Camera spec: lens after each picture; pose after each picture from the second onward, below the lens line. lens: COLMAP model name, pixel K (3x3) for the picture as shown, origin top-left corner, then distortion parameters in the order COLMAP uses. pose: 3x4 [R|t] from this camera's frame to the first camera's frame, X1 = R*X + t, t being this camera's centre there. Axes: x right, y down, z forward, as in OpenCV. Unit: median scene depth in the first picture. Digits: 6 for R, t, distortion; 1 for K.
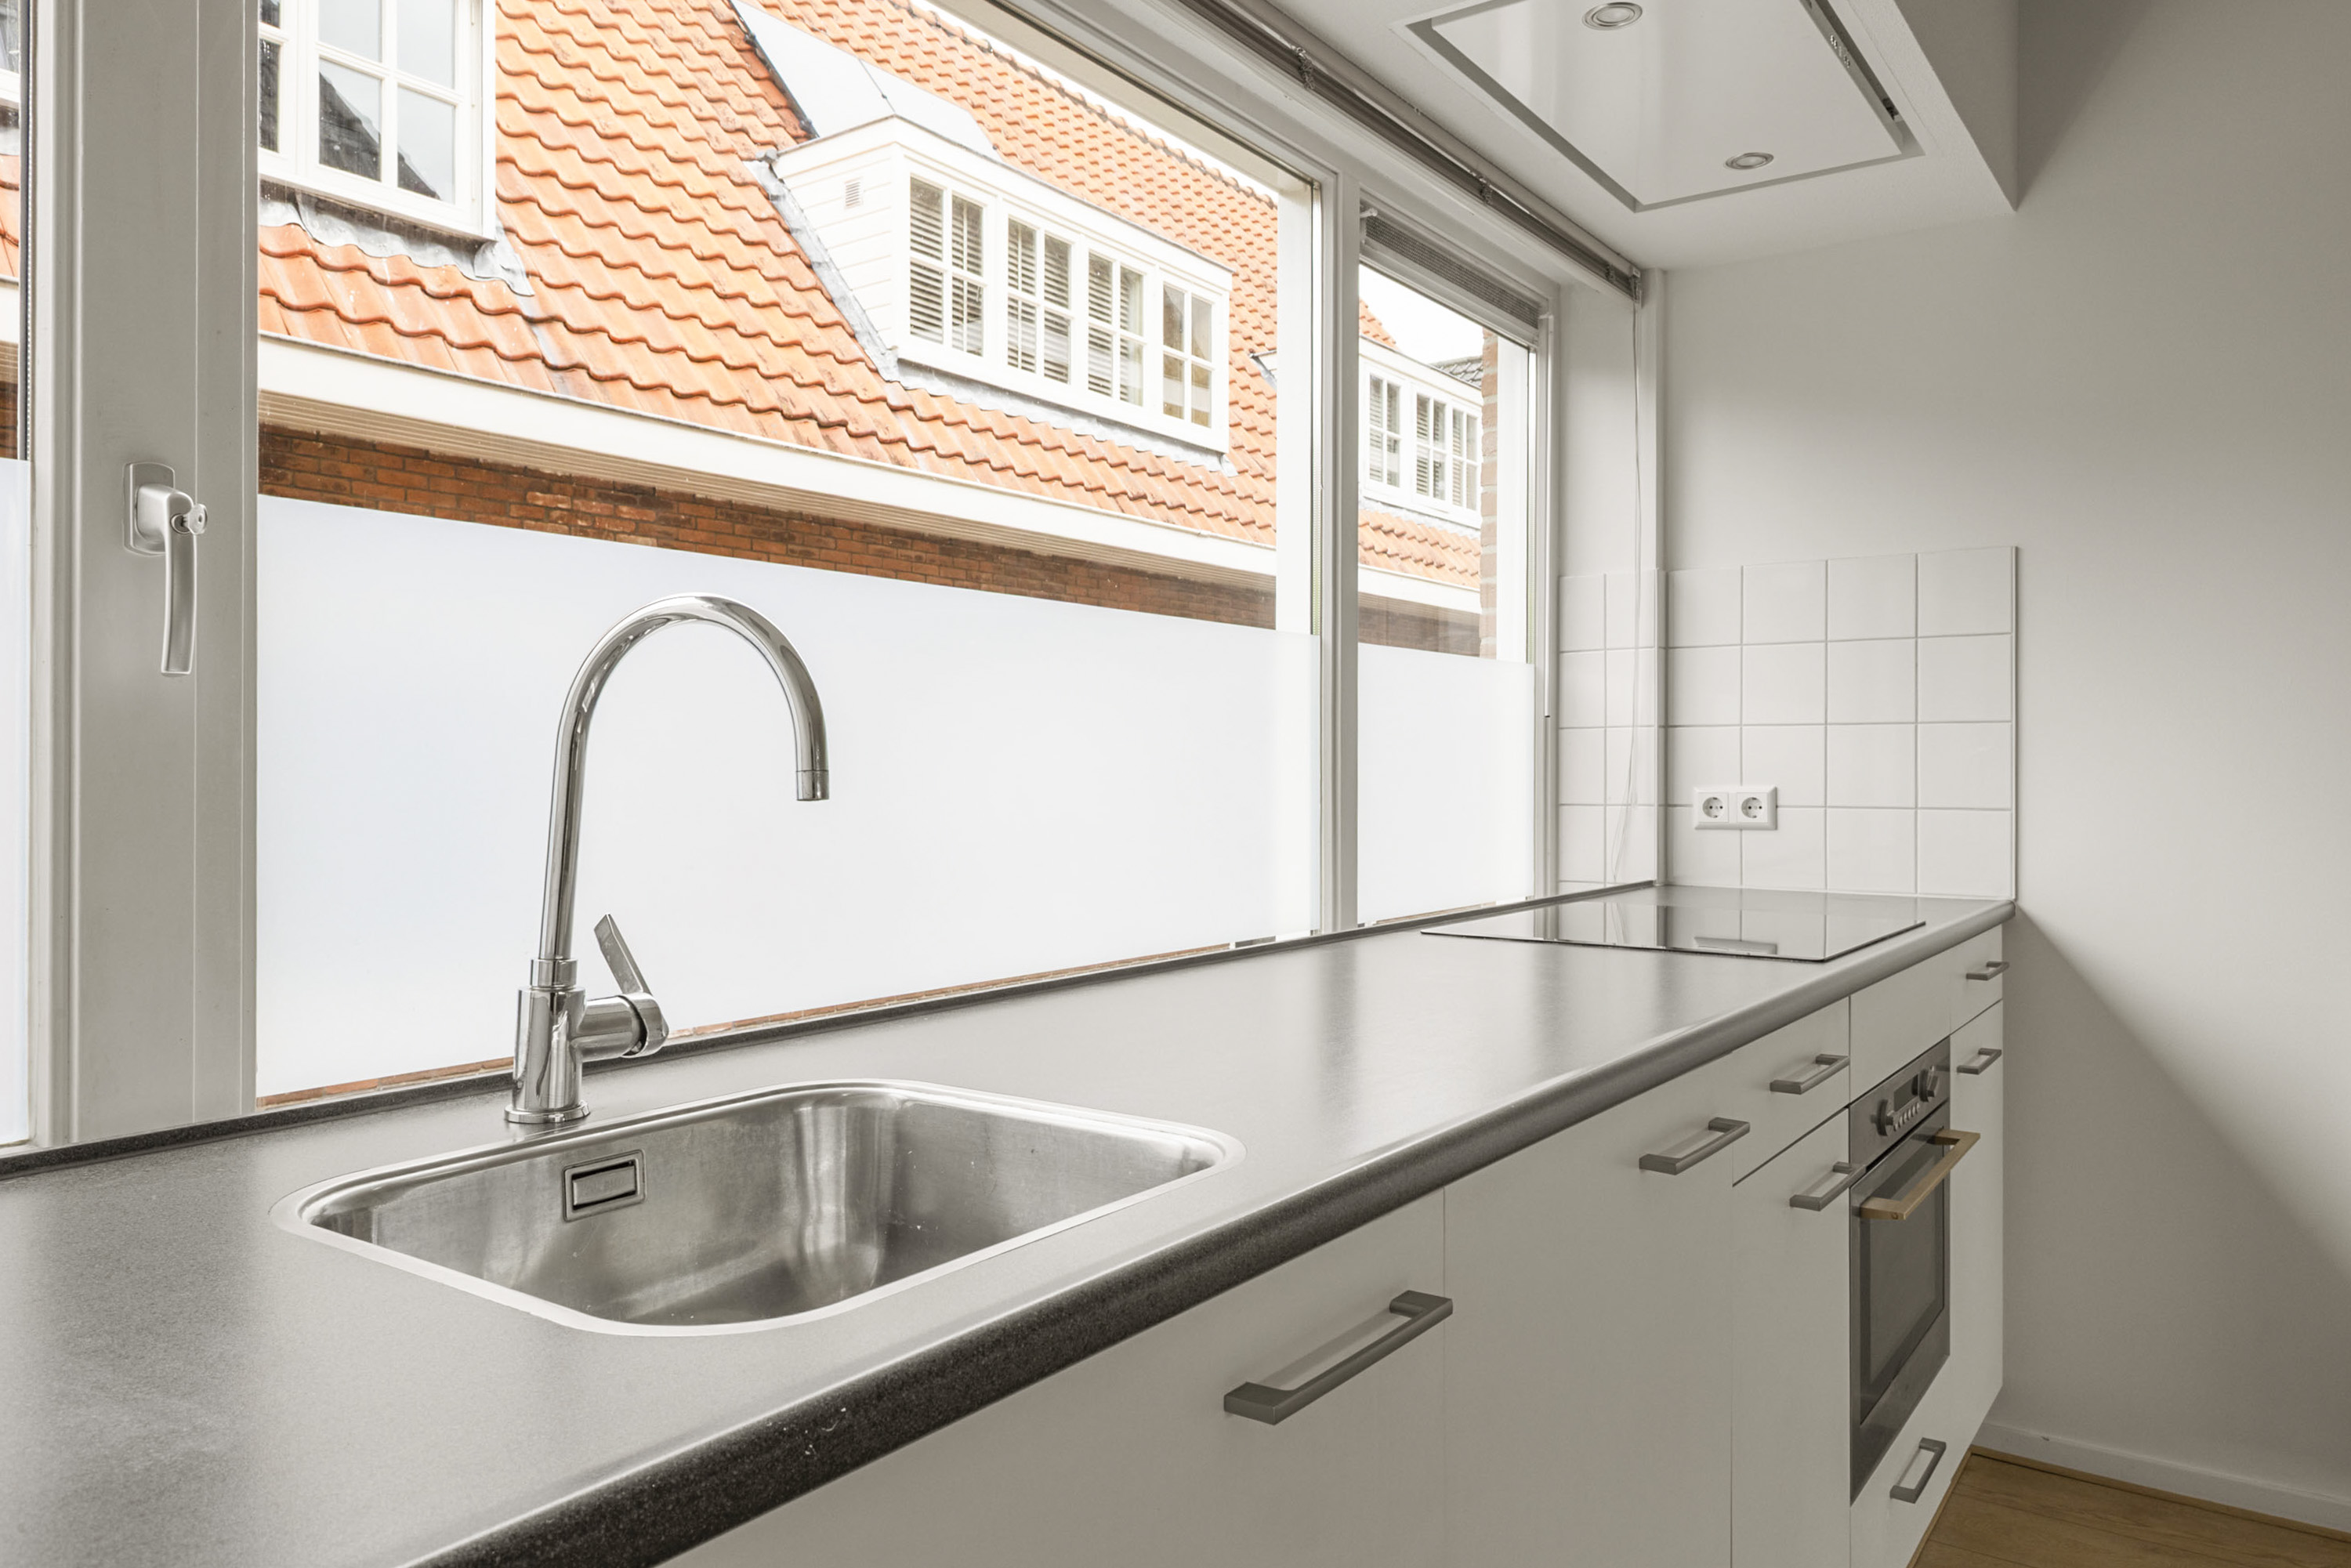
lens RADIAL K [[1581.1, 0, 1179.2], [0, 1581.1, 769.5], [0, 0, 1]] dist [0.009672, -0.010692]
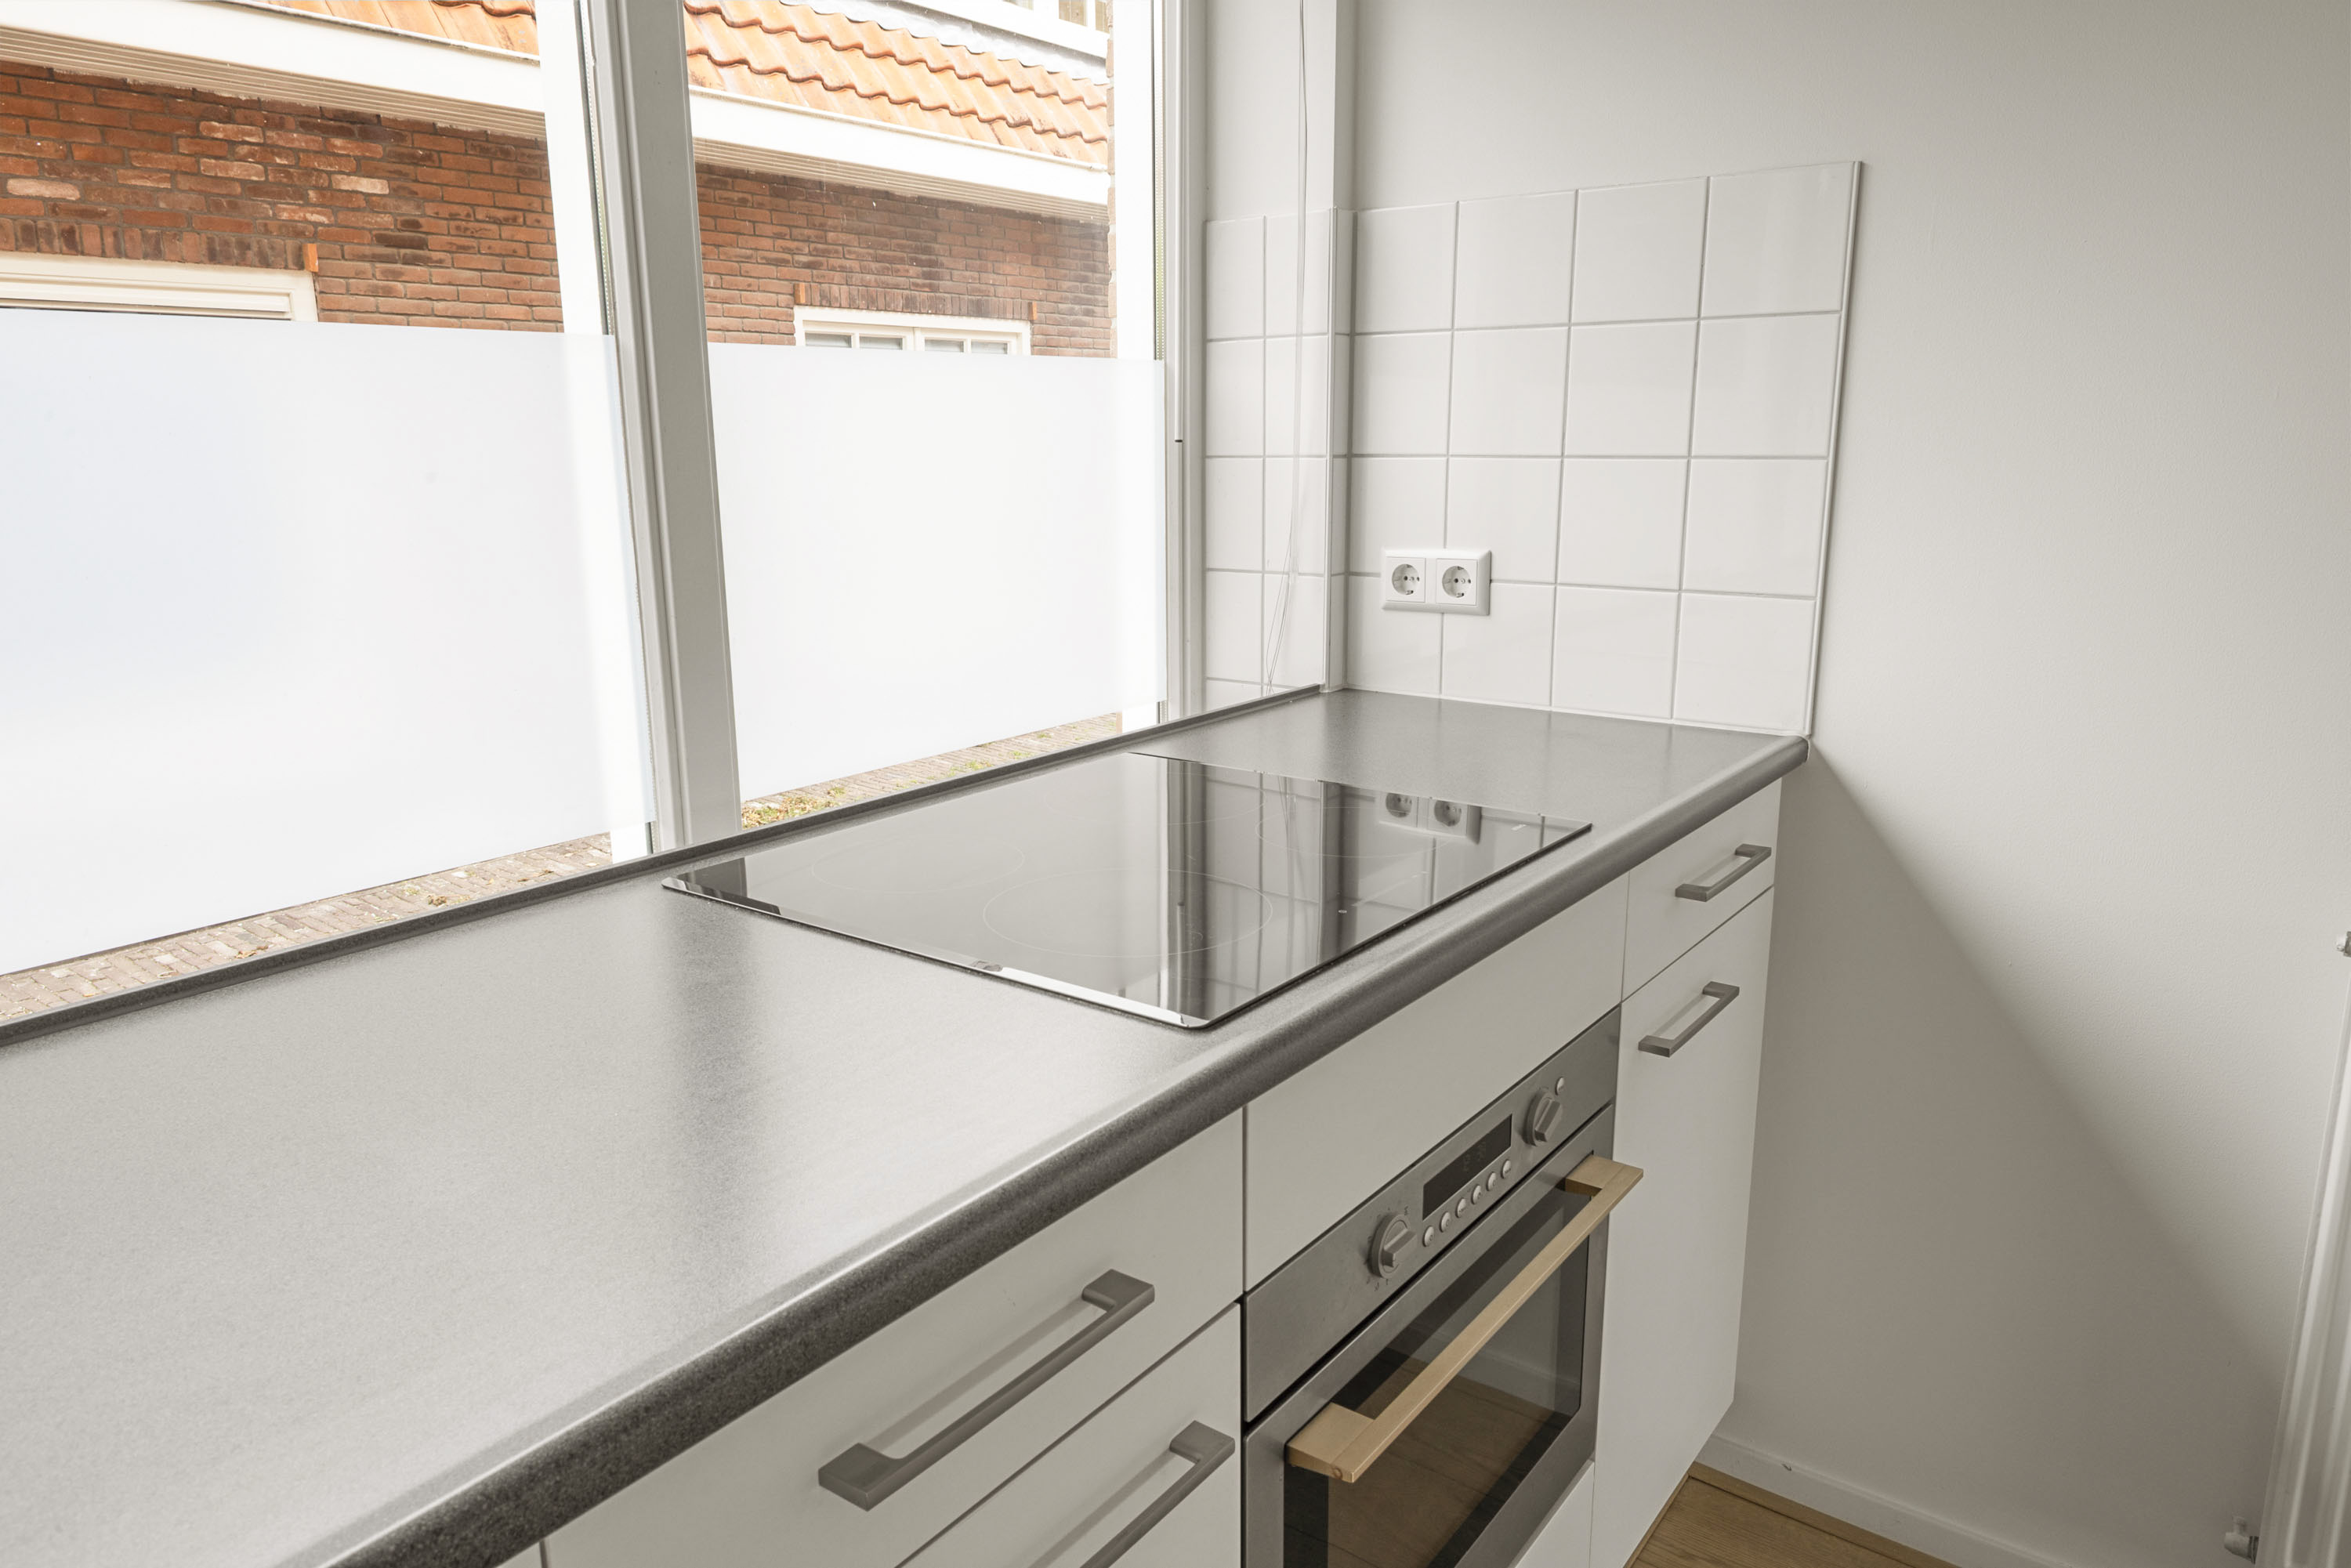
lens RADIAL K [[1581.1, 0, 1170.1], [0, 1581.1, 790.4], [0, 0, 1]] dist [0.009672, -0.010692]
pose [[0.999888, -0.006406, -0.013514, 0.107111], [0.009262, 0.974724, 0.223222, -0.017495], [0.011742, -0.223322, 0.974674, 0.139250]]
